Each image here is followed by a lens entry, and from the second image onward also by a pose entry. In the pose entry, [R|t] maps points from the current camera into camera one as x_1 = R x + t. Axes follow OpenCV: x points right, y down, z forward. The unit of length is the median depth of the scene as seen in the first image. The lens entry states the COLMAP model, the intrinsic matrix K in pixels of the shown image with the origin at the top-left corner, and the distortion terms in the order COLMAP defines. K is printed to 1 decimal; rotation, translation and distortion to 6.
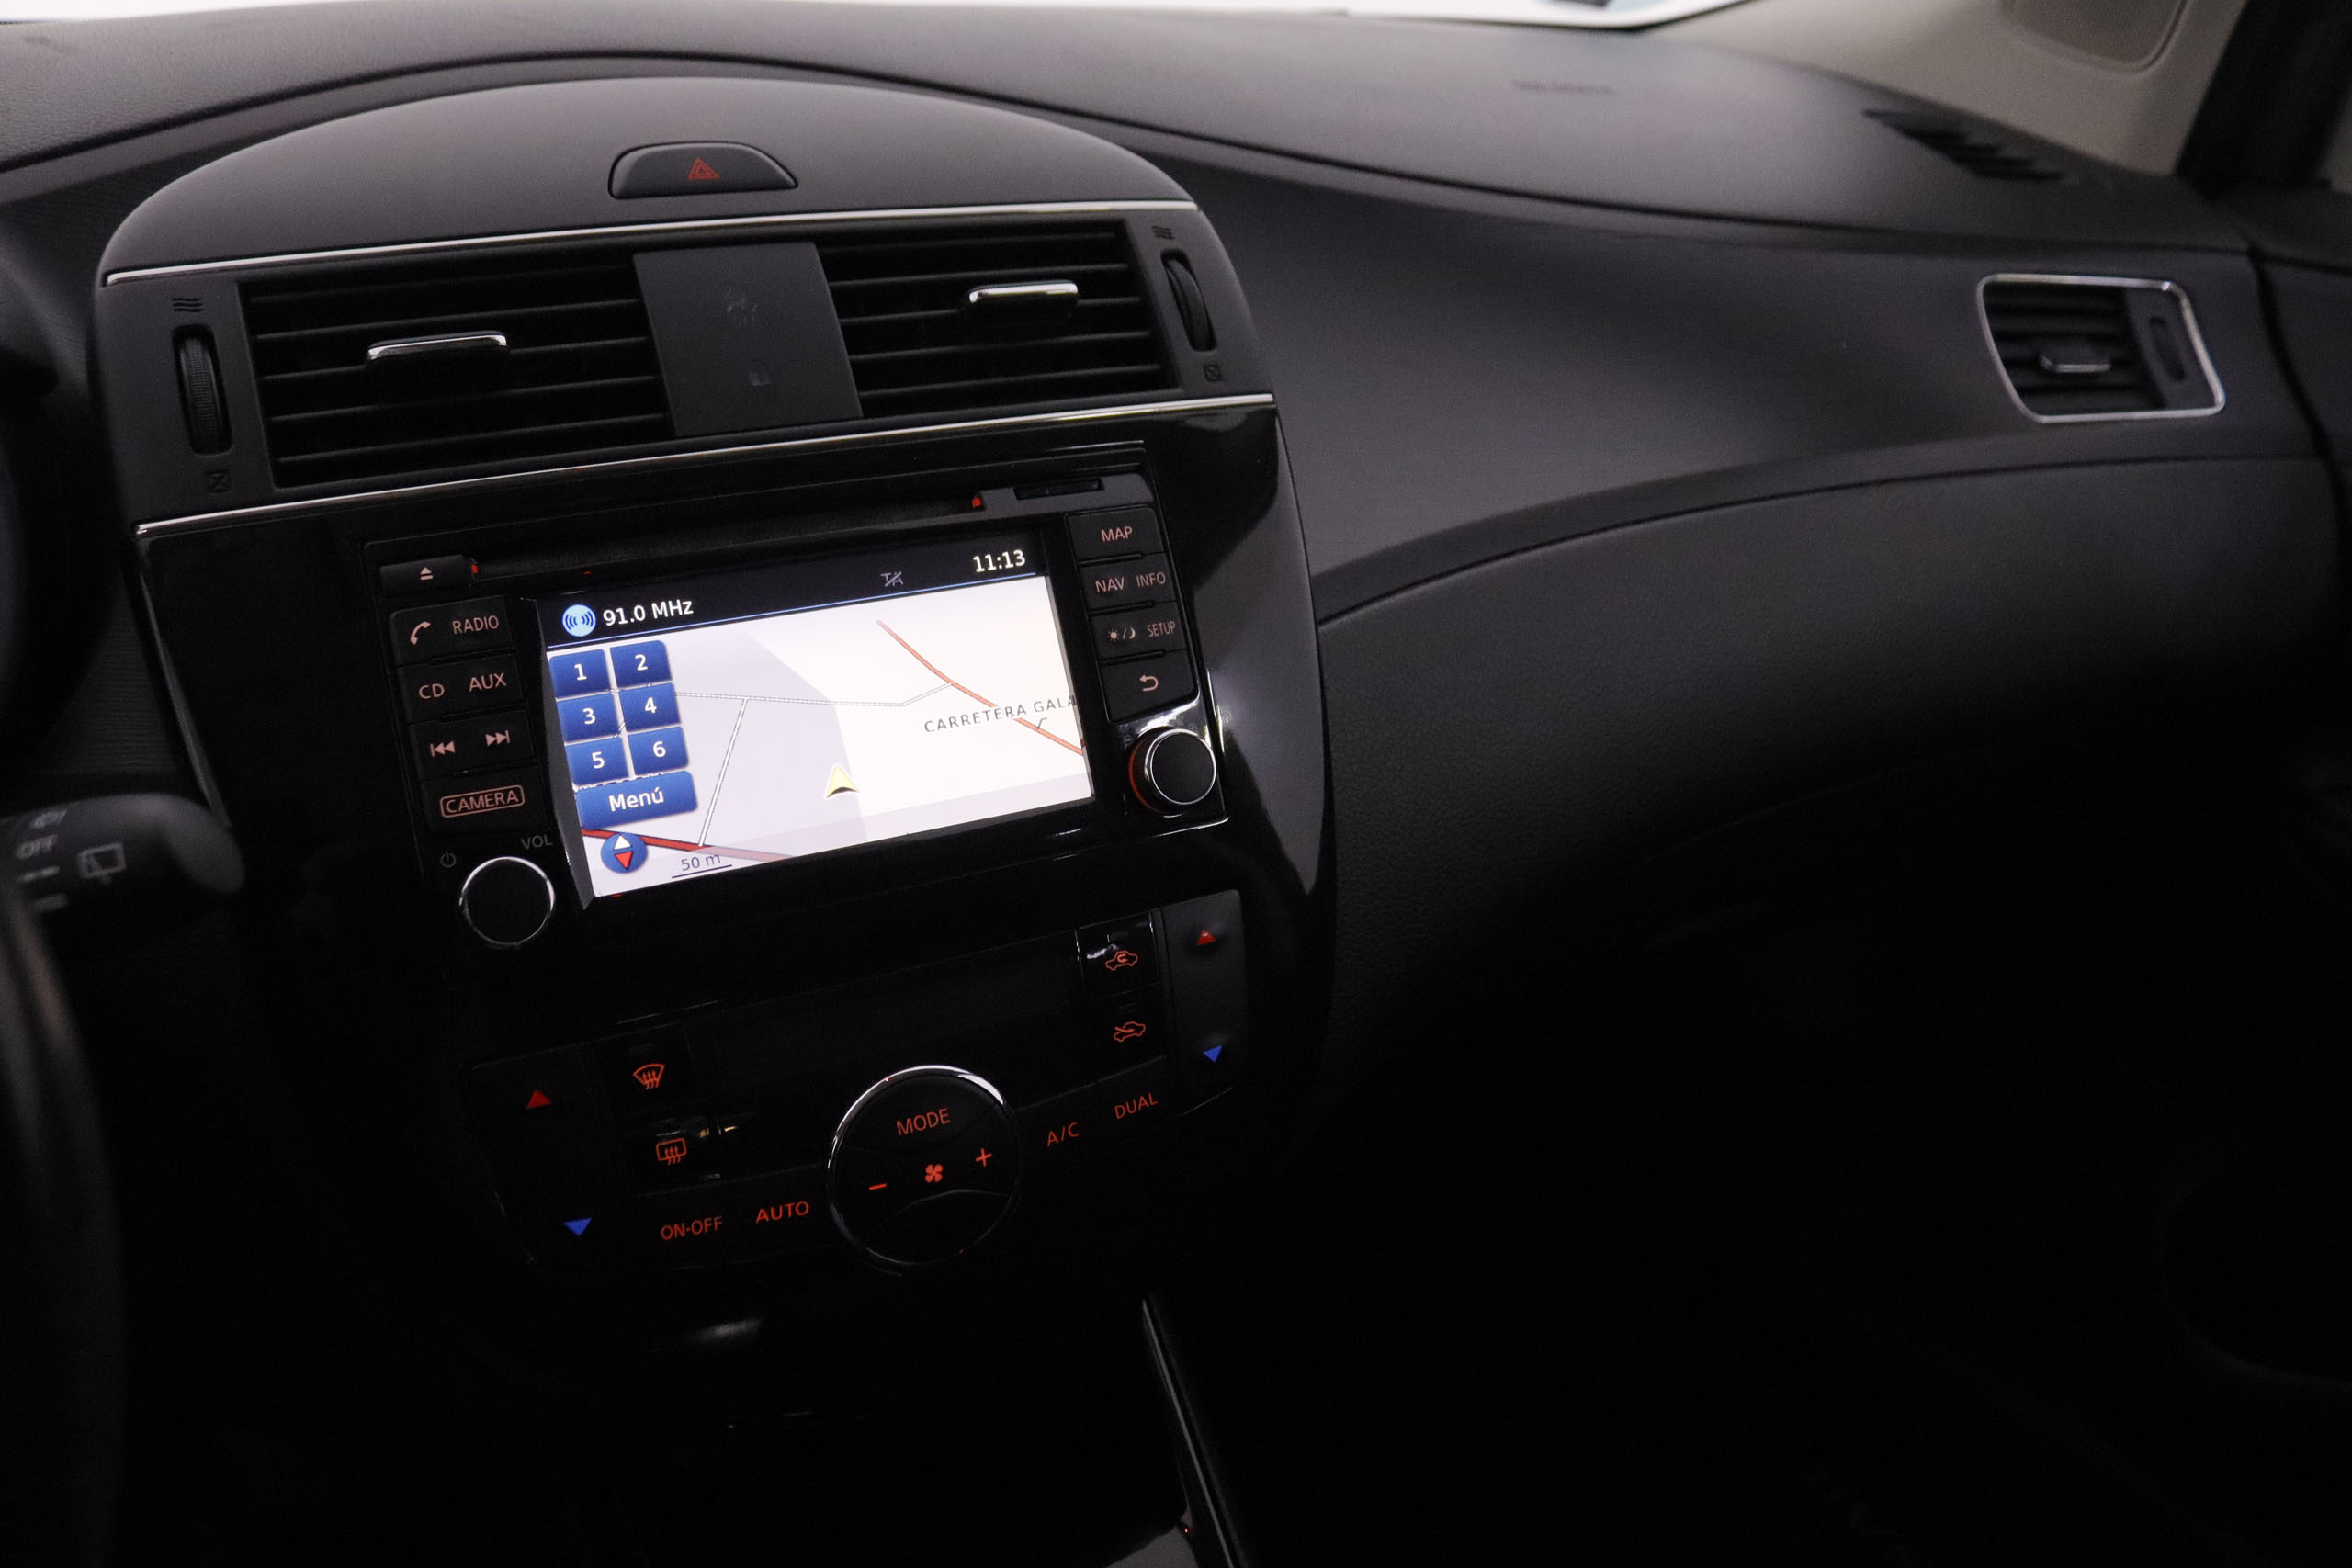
lens RADIAL K [[1878.8, 0, 1176.0], [0, 1878.8, 784.0], [0, 0, 1]] dist [-0.175030, -0.003011]
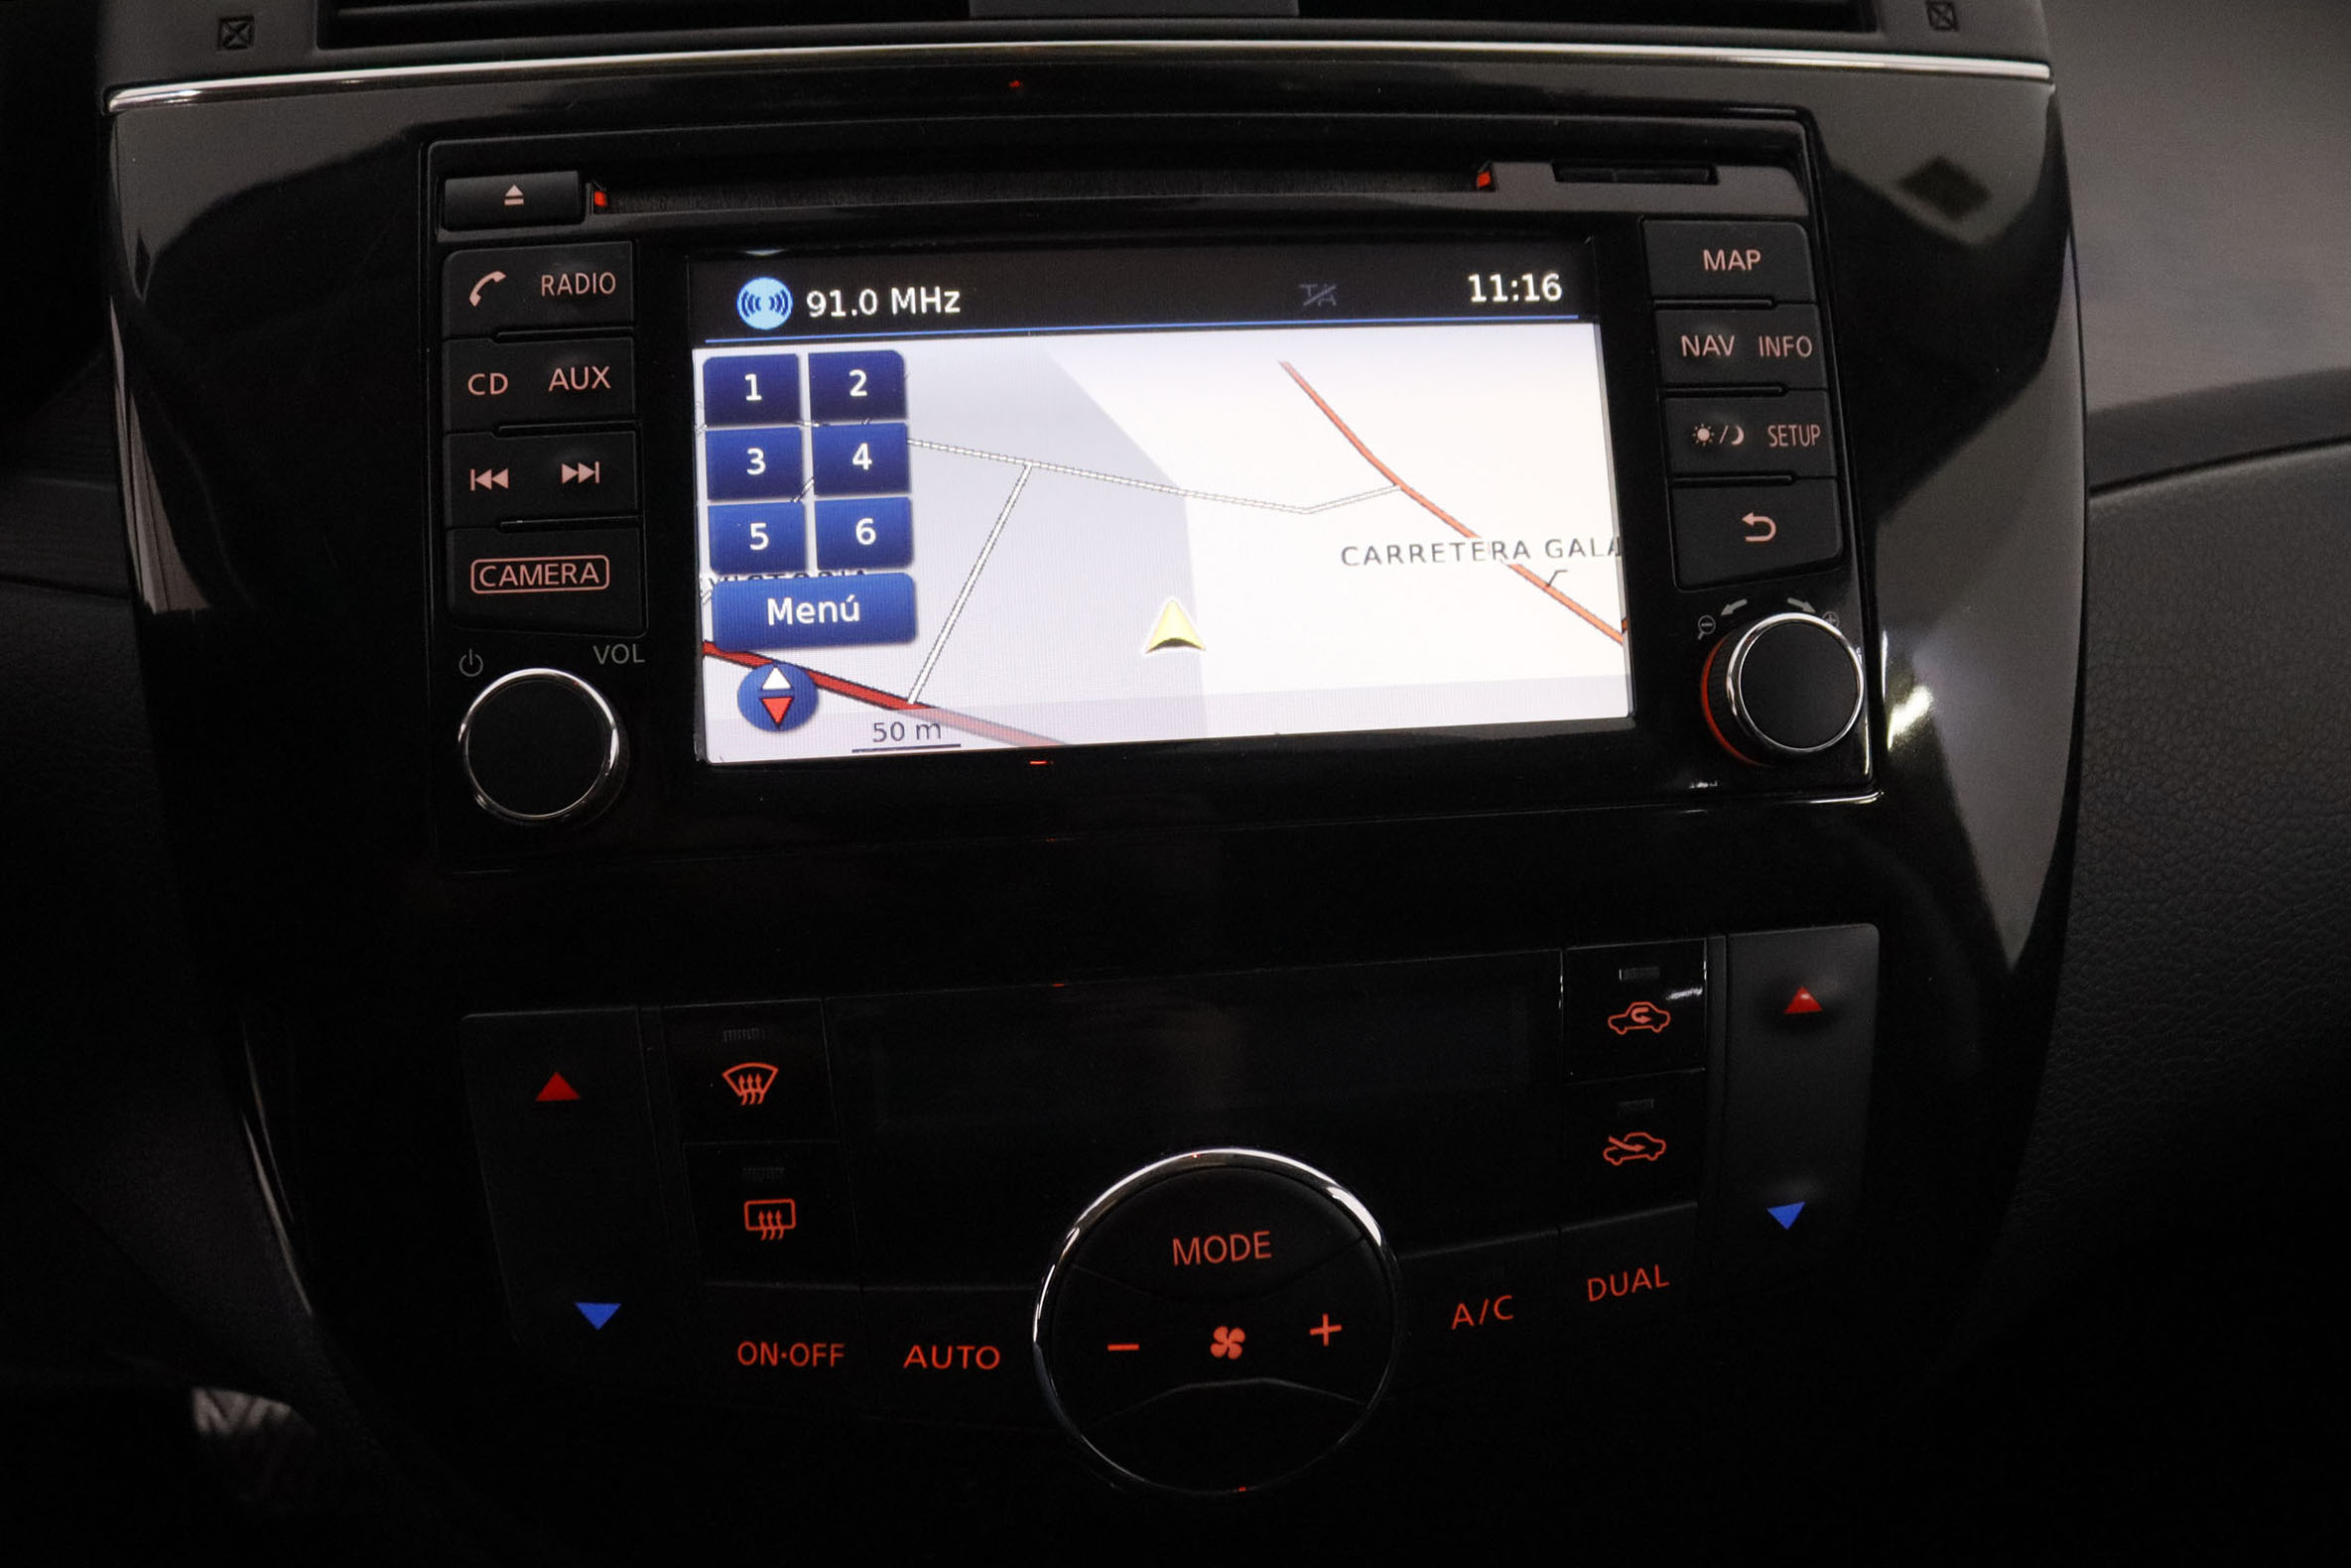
lens RADIAL K [[2018.7, 0, 1171.0], [0, 2018.7, 770.1], [0, 0, 1]] dist [-0.153678, 0.008103]
pose [[0.931639, 0.126394, -0.340696, 0.033207], [-0.129988, 0.991439, 0.012356, 0.032583], [0.339341, 0.032775, 0.940092, 0.403005]]
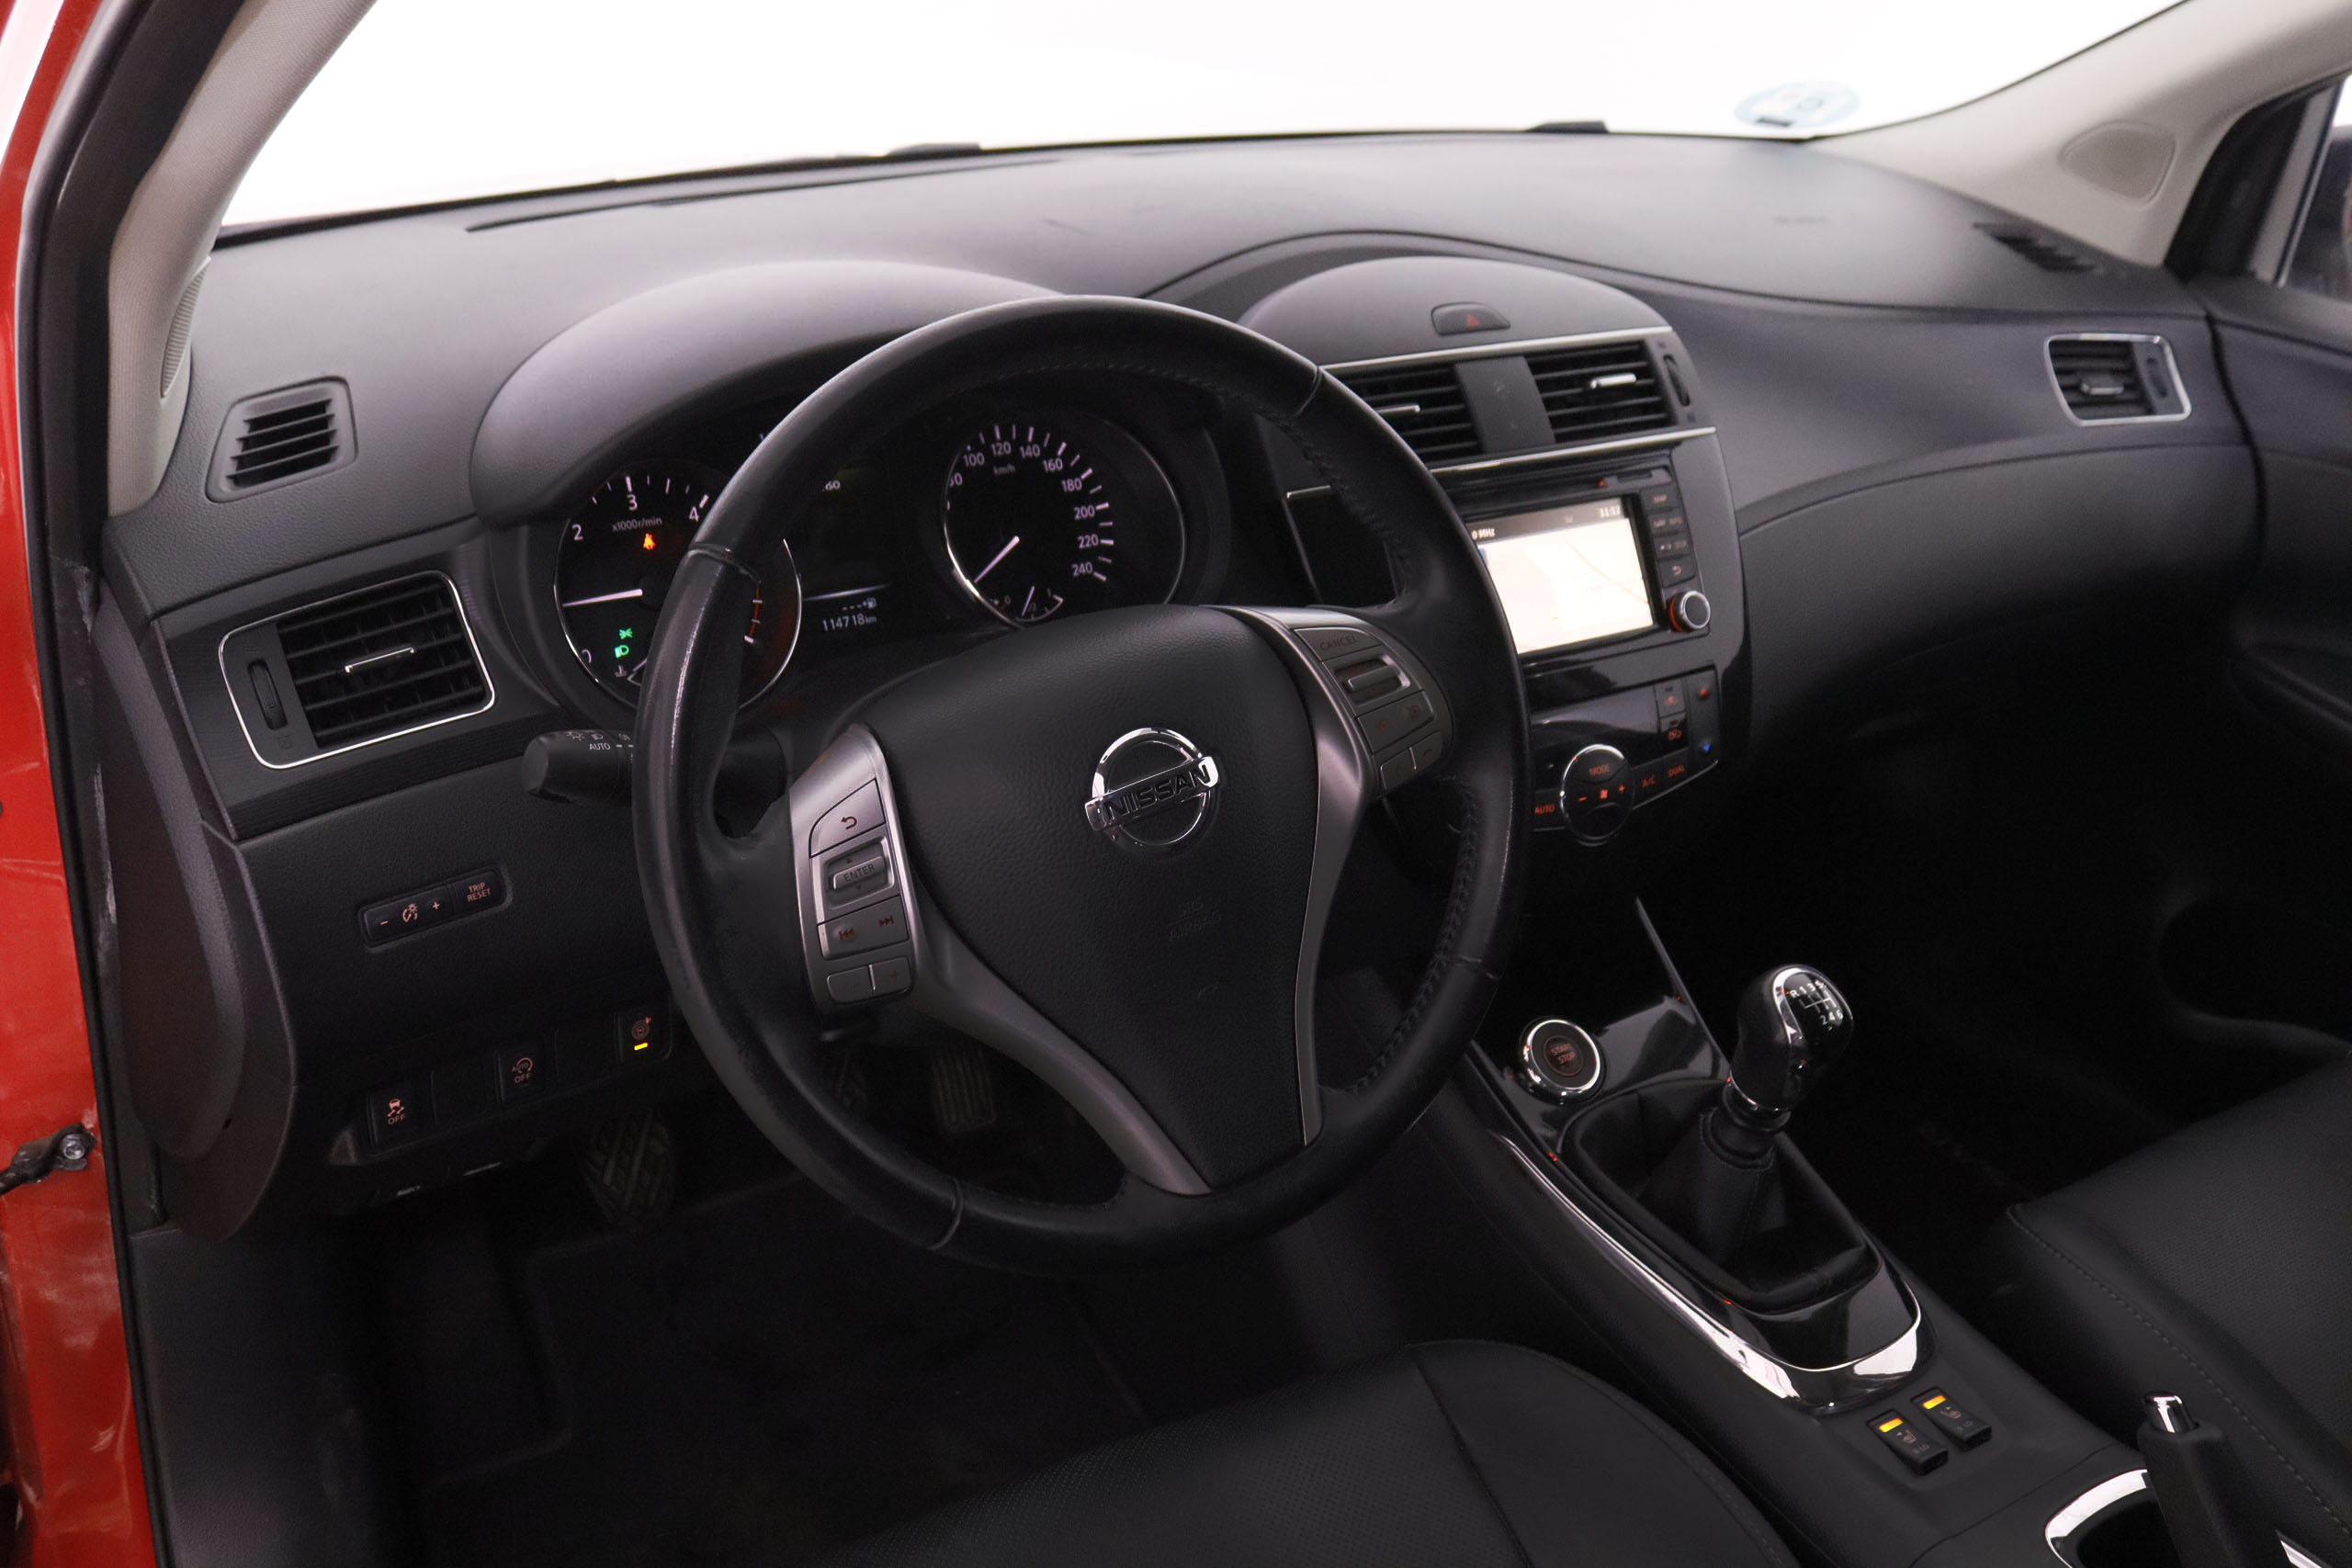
lens RADIAL K [[2119.4, 0, 1176.0], [0, 2119.4, 784.0], [0, 0, 1]] dist [-0.005066, -0.405106]
pose [[0.998170, -0.012579, 0.059147, -0.729034], [0.011741, 0.999826, 0.014498, 0.146676], [-0.059319, -0.013777, 0.998144, -1.352378]]
